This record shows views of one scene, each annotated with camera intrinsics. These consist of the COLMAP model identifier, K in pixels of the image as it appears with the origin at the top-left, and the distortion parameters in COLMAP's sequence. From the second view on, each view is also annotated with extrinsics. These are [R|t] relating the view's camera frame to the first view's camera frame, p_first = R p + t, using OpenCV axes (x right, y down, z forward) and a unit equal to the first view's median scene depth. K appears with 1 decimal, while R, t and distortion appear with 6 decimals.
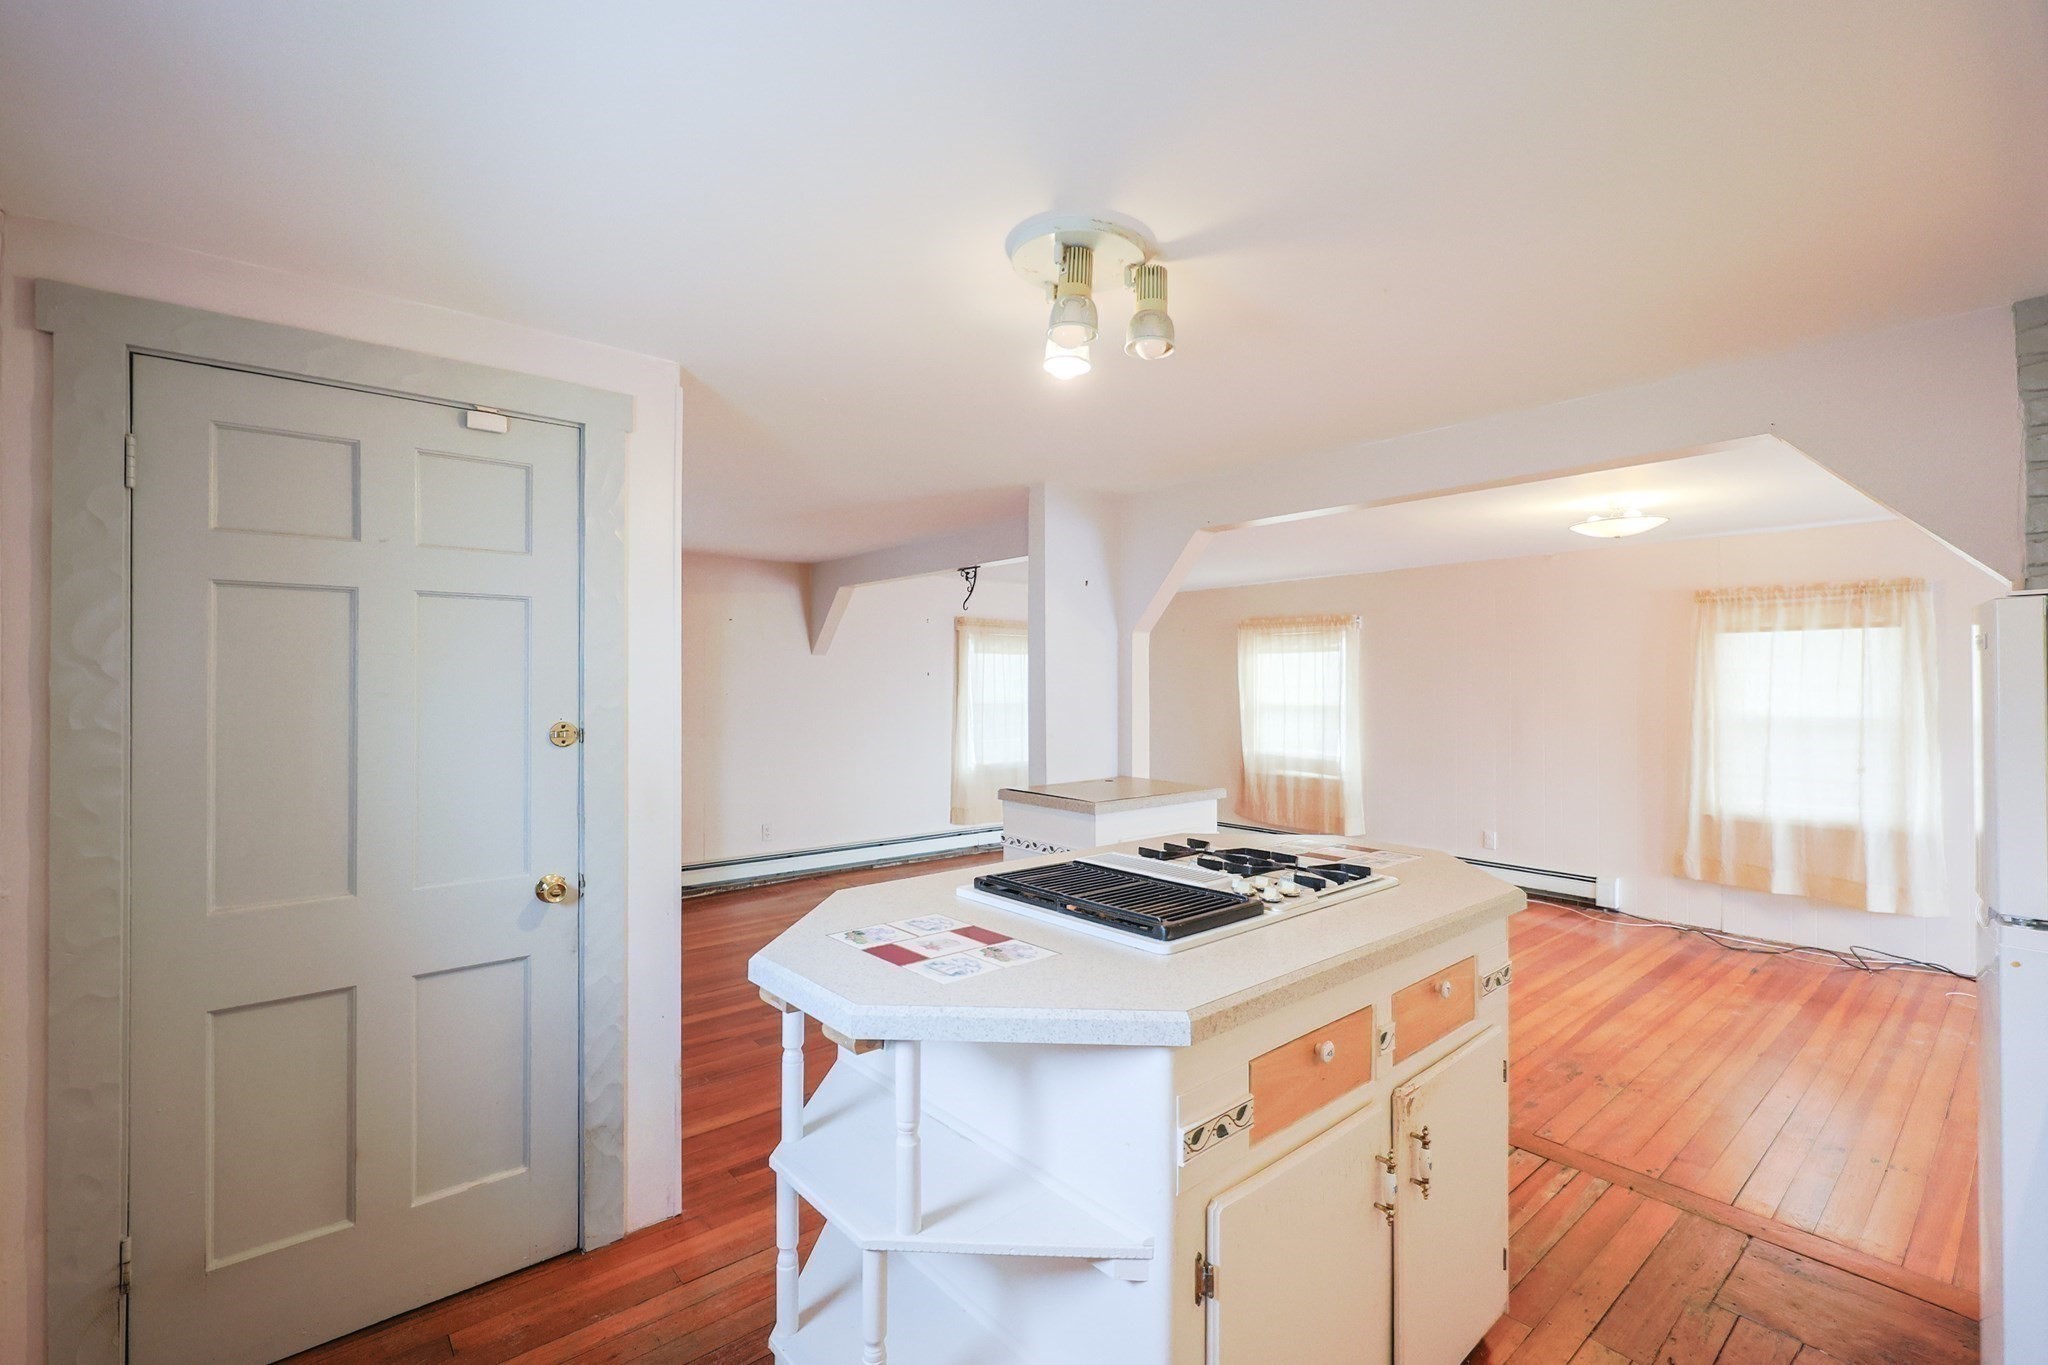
lens RADIAL K [[895.1, 0, 1054.4], [0, 895.1, 682.8], [0, 0, 1]] dist [-0.000052, -0.000292]
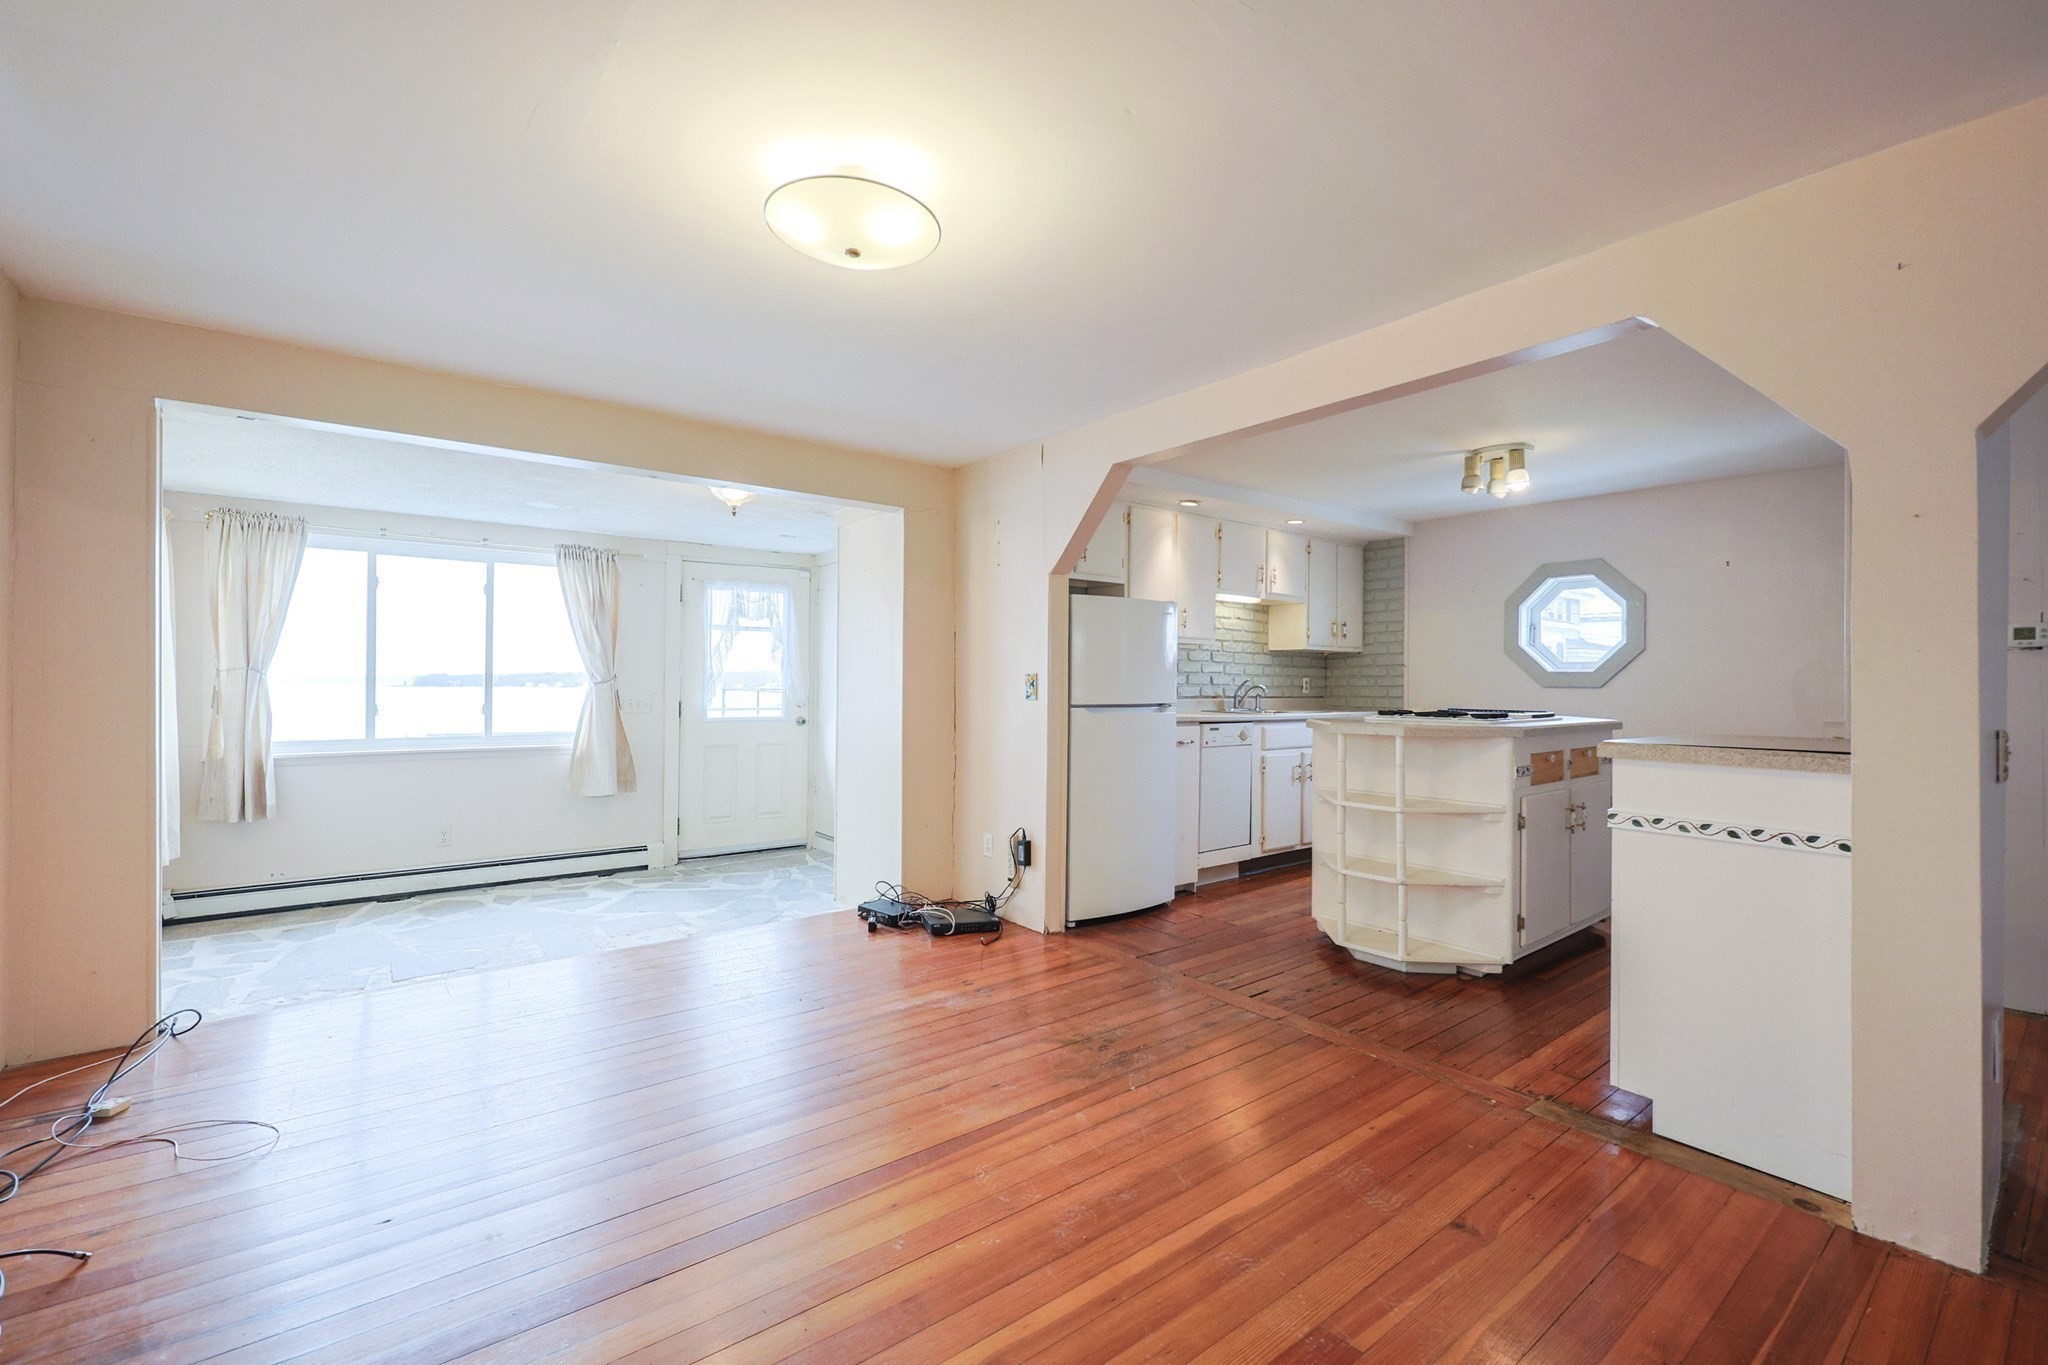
lens RADIAL K [[876.3, 0, 1024.6], [0, 876.3, 674.8], [0, 0, 1]] dist [0.000011, -0.000279]
pose [[-0.998567, -0.007727, 0.052962, 0.431015], [-0.008228, 0.999923, -0.009253, 0.058852], [-0.052886, -0.009676, -0.998554, 1.245736]]
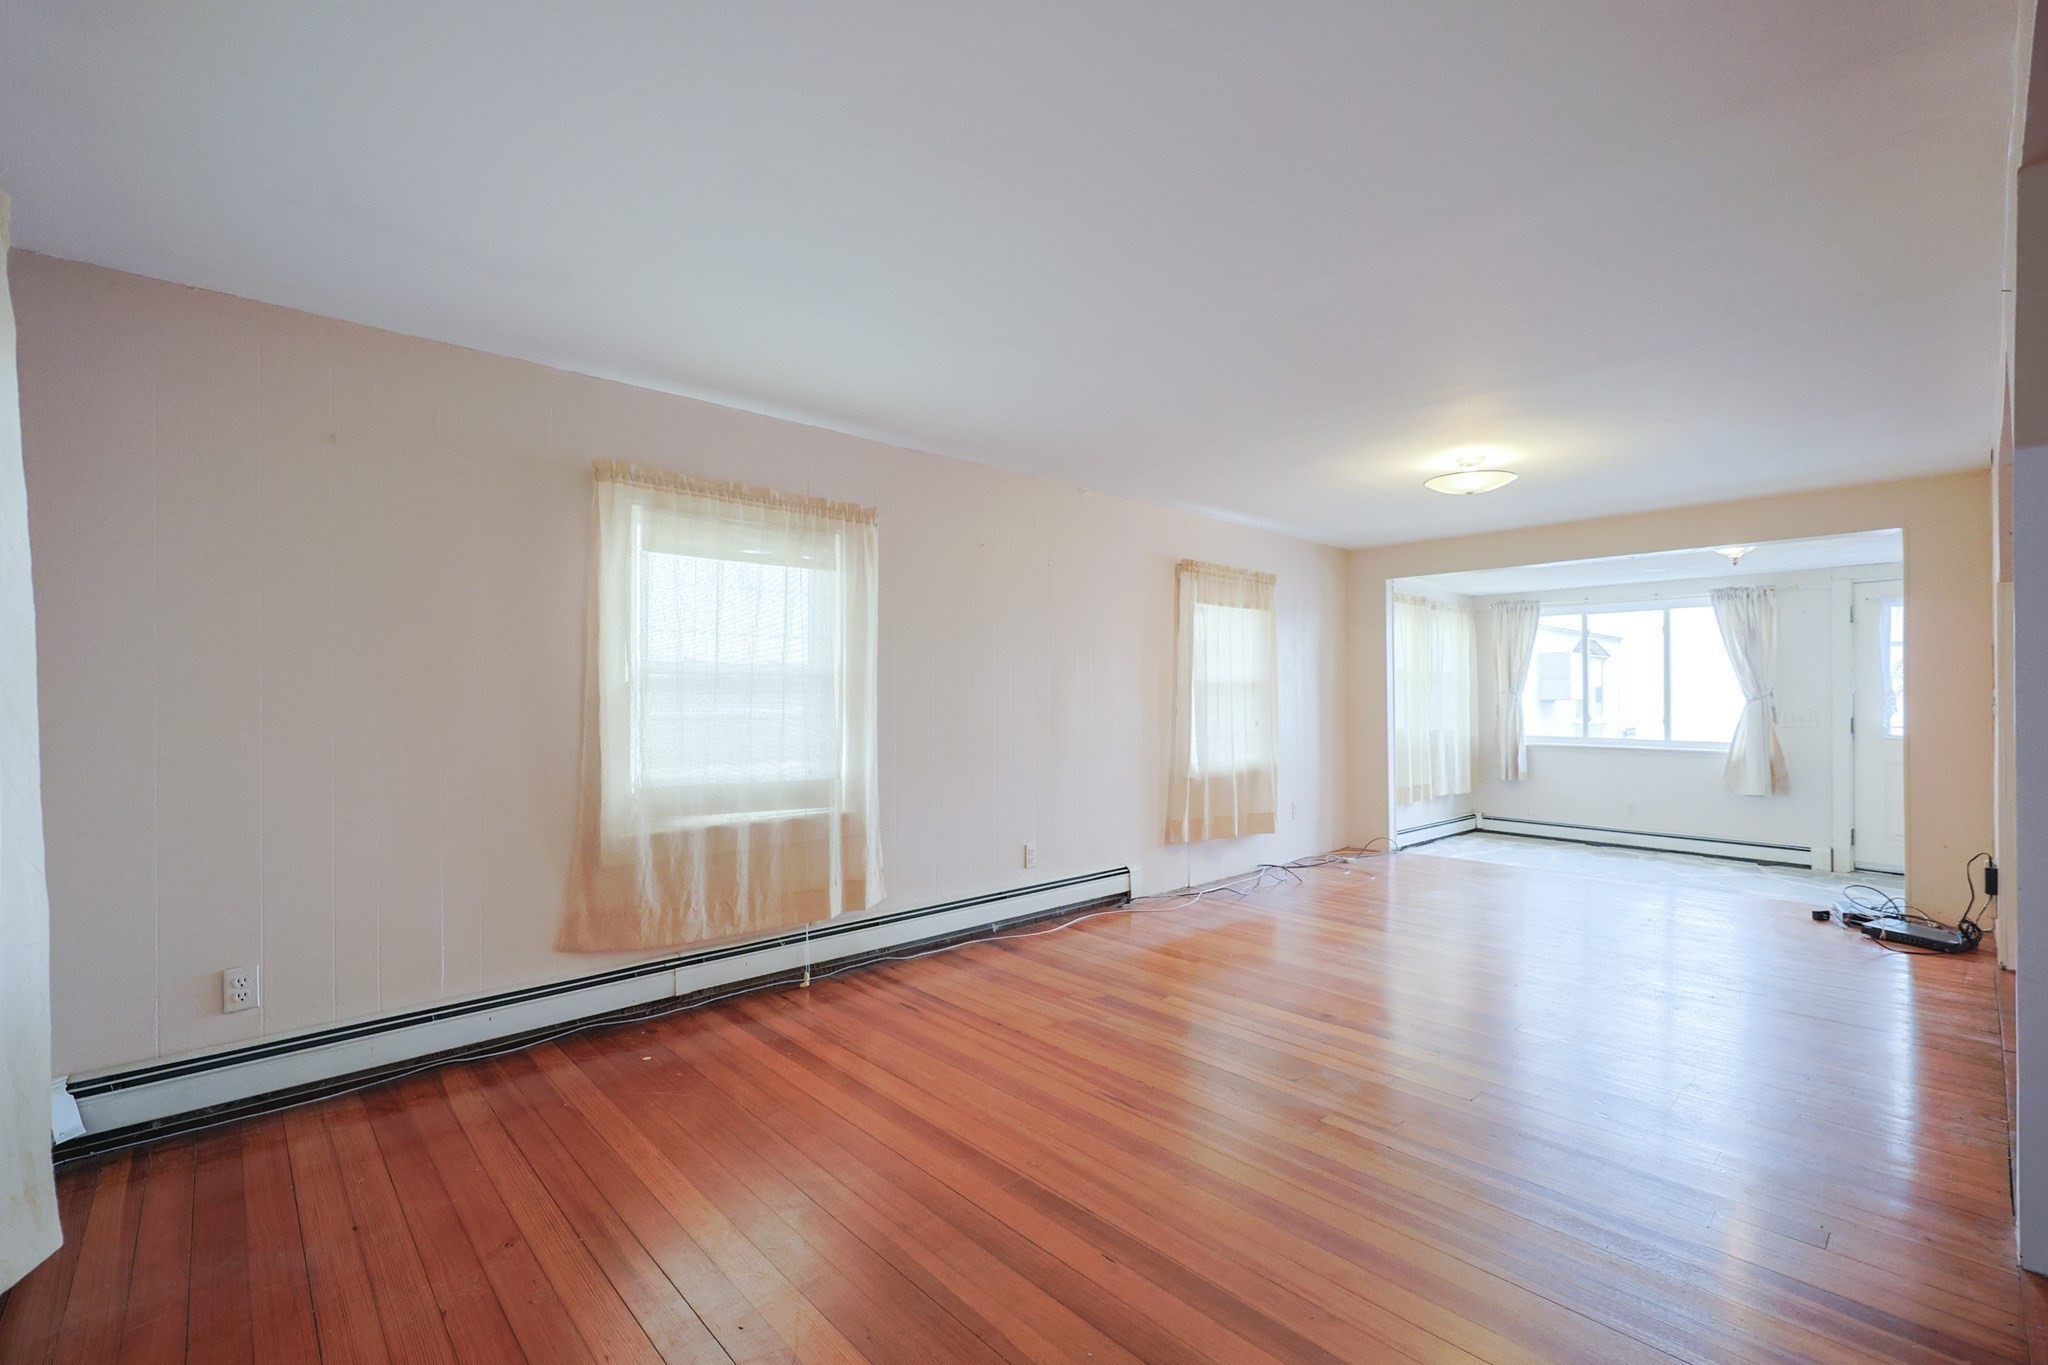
lens RADIAL K [[875.7, 0, 1022.5], [0, 875.7, 695.3], [0, 0, 1]] dist [0.000814, -0.000140]
pose [[-0.029142, -0.000837, 0.999575, -0.295700], [-0.000125, 1.000000, 0.000834, 0.054897], [-0.999575, -0.000100, -0.029142, 1.302161]]
